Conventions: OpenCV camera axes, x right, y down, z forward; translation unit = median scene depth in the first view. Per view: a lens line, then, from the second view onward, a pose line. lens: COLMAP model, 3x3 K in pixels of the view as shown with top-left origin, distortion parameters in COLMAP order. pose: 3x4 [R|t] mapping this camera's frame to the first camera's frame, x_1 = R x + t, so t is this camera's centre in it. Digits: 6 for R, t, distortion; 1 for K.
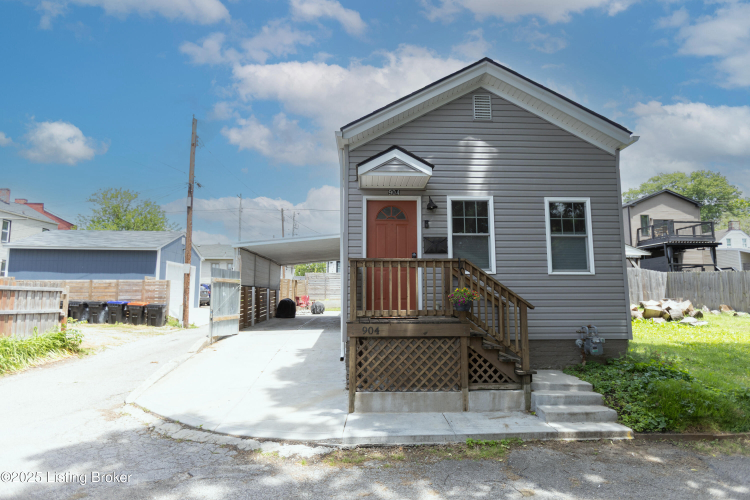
lens RADIAL K [[429.5, 0, 375.0], [0, 429.5, 250.0], [0, 0, 1]] dist [-0.001444, -0.000155]
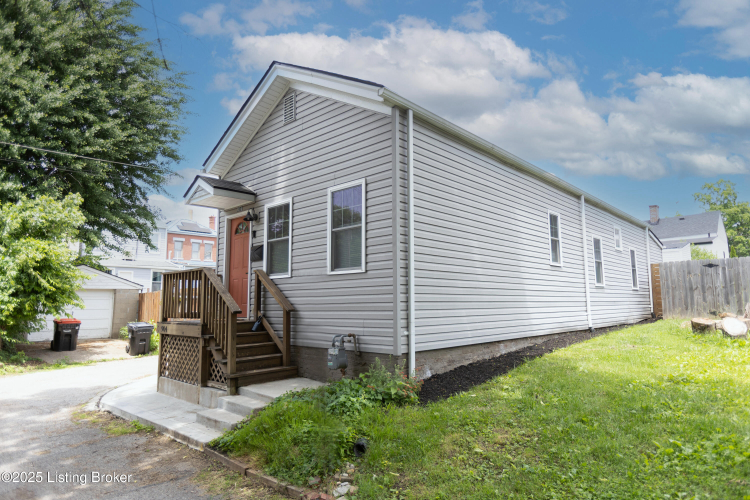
lens RADIAL K [[452.2, 0, 375.0], [0, 452.2, 250.0], [0, 0, 1]] dist [-0.001879, -0.001068]
pose [[0.697731, -0.089000, -0.710810, 1.139988], [0.088983, 0.995335, -0.037279, 0.048692], [0.710812, -0.037240, 0.702395, 0.417163]]
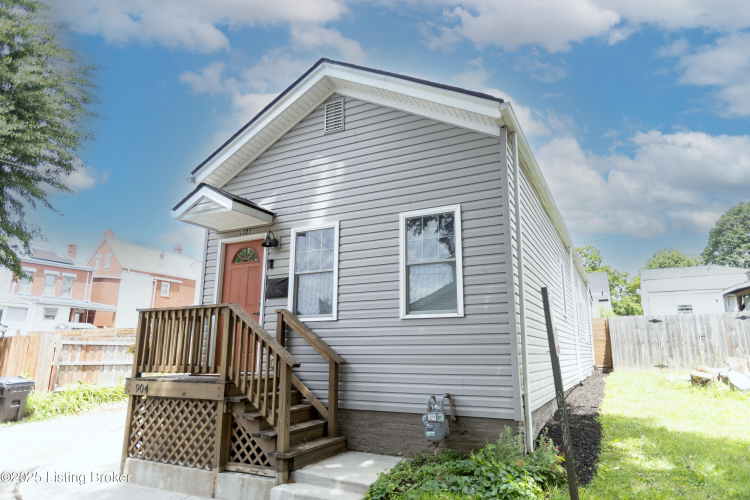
lens RADIAL K [[465.8, 0, 380.7], [0, 465.8, 251.3], [0, 0, 1]] dist [0.002090, 0.004003]
pose [[0.869231, -0.102467, -0.483671, 0.762276], [0.053331, 0.992012, -0.114317, 0.032251], [0.491521, 0.073573, 0.867752, 0.302703]]
